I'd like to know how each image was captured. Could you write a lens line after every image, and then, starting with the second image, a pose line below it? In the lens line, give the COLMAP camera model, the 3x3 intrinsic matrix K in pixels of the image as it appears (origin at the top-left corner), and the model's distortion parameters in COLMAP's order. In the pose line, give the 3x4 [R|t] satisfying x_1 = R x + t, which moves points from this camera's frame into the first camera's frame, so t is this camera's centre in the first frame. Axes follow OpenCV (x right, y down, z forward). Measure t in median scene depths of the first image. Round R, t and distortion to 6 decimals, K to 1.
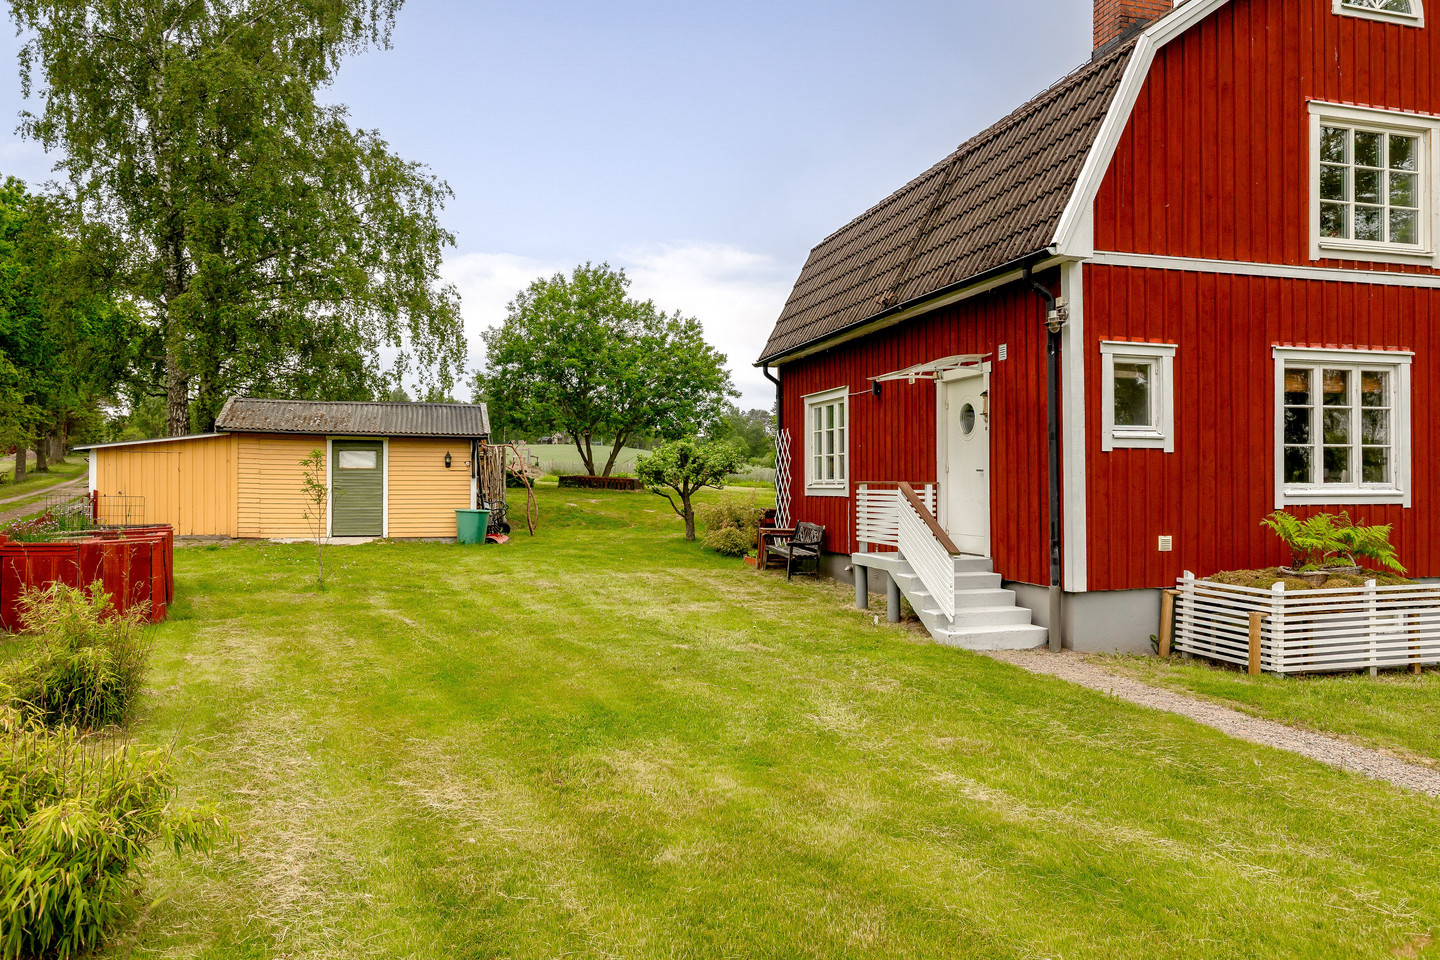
lens RADIAL K [[994.9, 0, 726.6], [0, 994.9, 479.5], [0, 0, 1]] dist [0.006159, -0.007516]
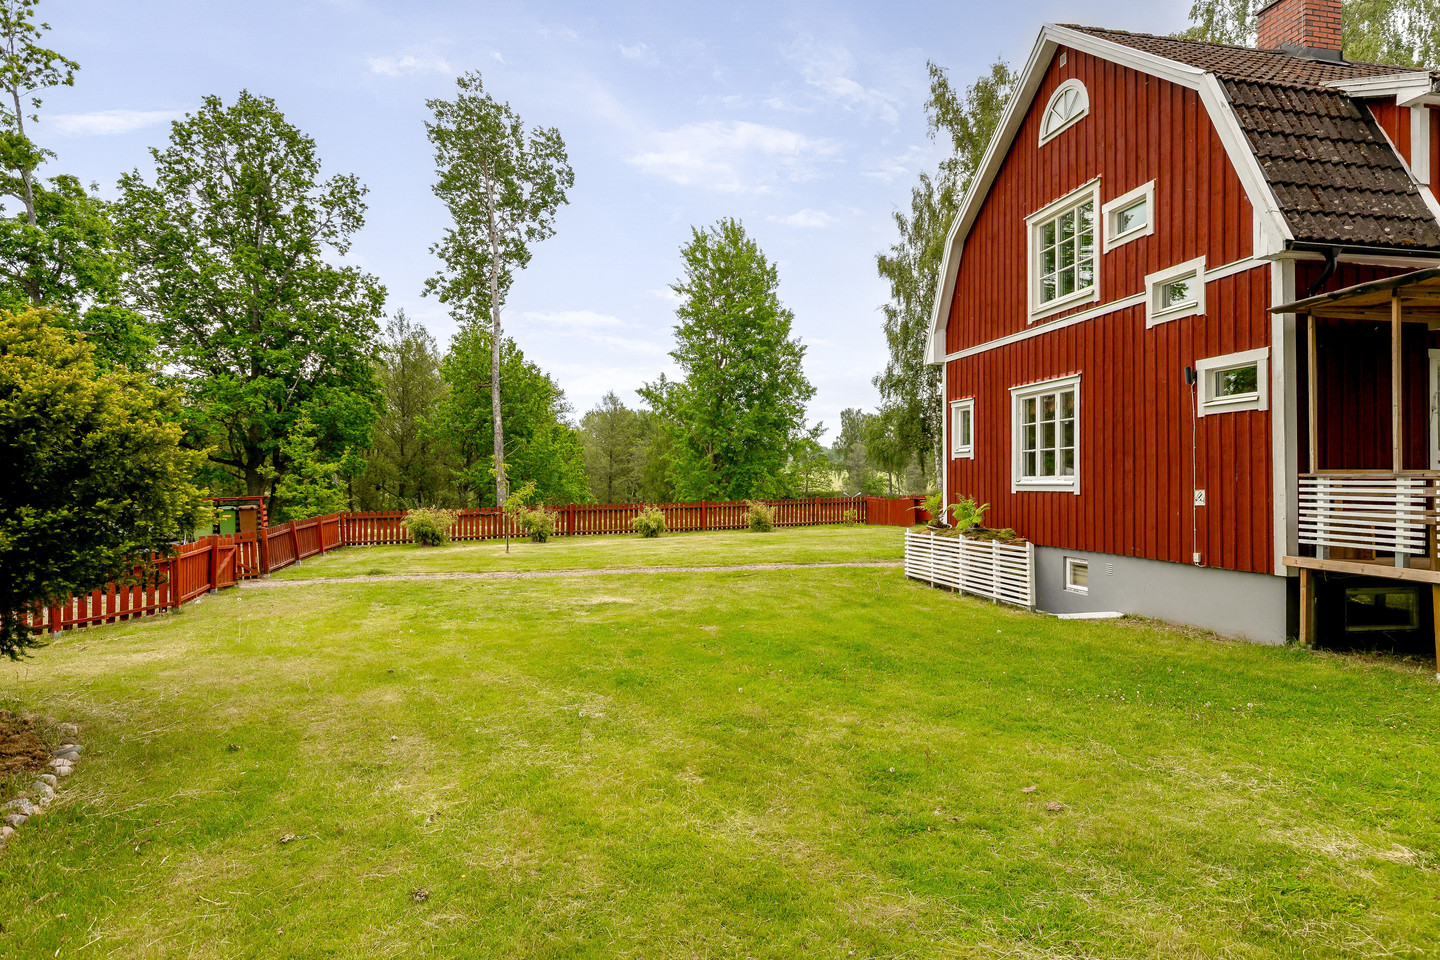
lens RADIAL K [[907.7, 0, 721.5], [0, 907.7, 477.1], [0, 0, 1]] dist [-0.000647, 0.000942]
pose [[-0.095682, -0.009497, -0.995367, 1.973444], [-0.003561, 0.999951, -0.009198, 0.018971], [0.995406, 0.002664, -0.095711, 0.680244]]
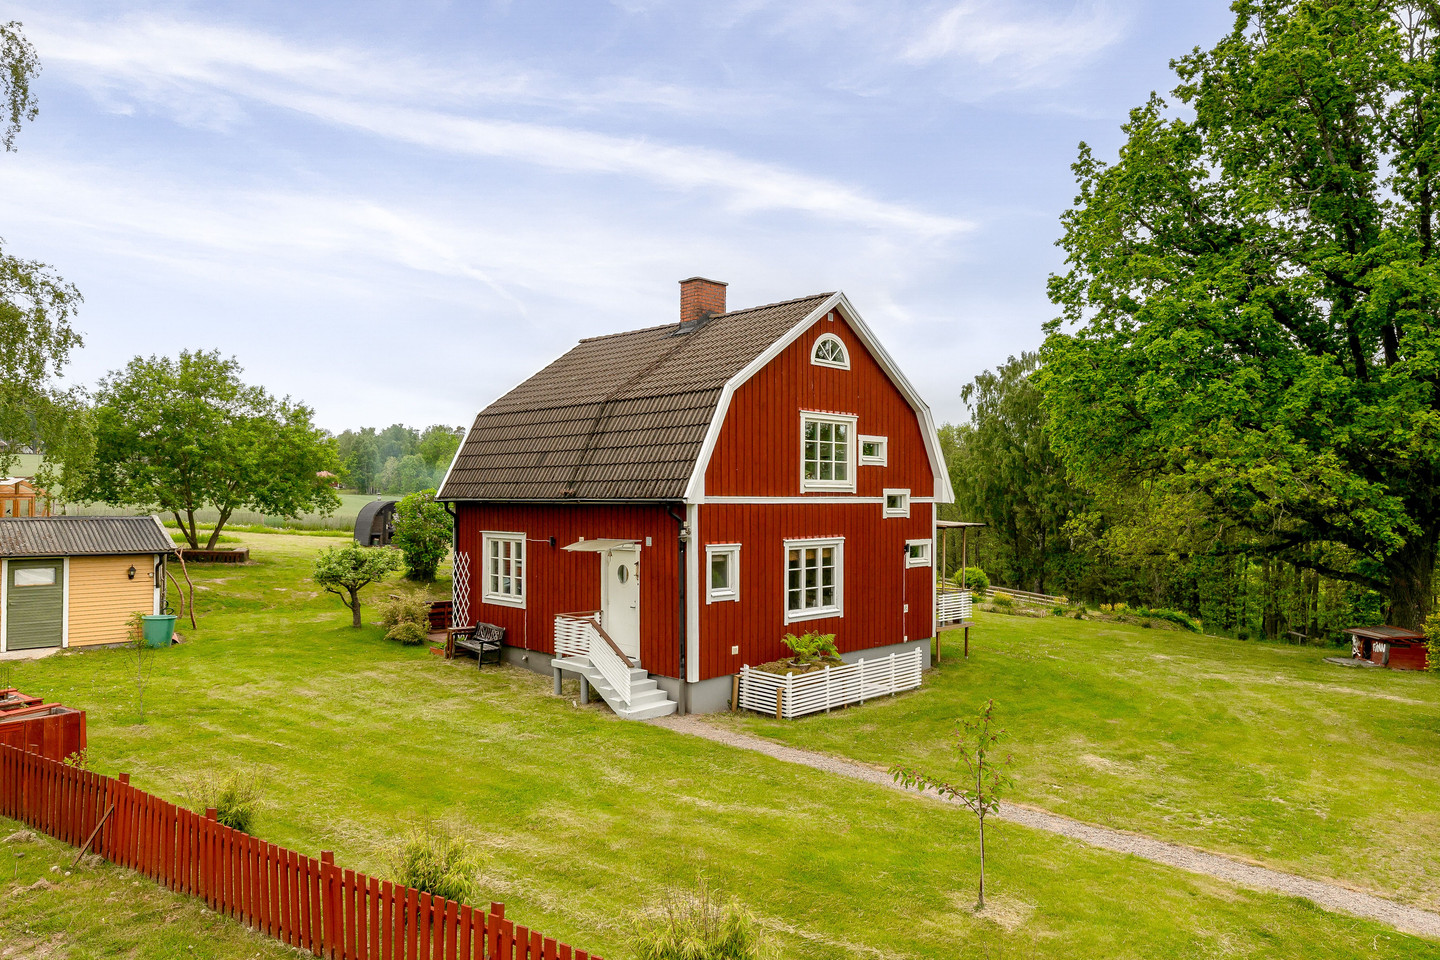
lens RADIAL K [[925.2, 0, 772.8], [0, 925.2, 493.8], [0, 0, 1]] dist [0.001649, -0.003503]
pose [[0.862918, 0.008462, 0.505273, -0.361297], [-0.006307, 0.999962, -0.005975, -0.209376], [-0.505305, 0.001969, 0.862939, -0.511216]]
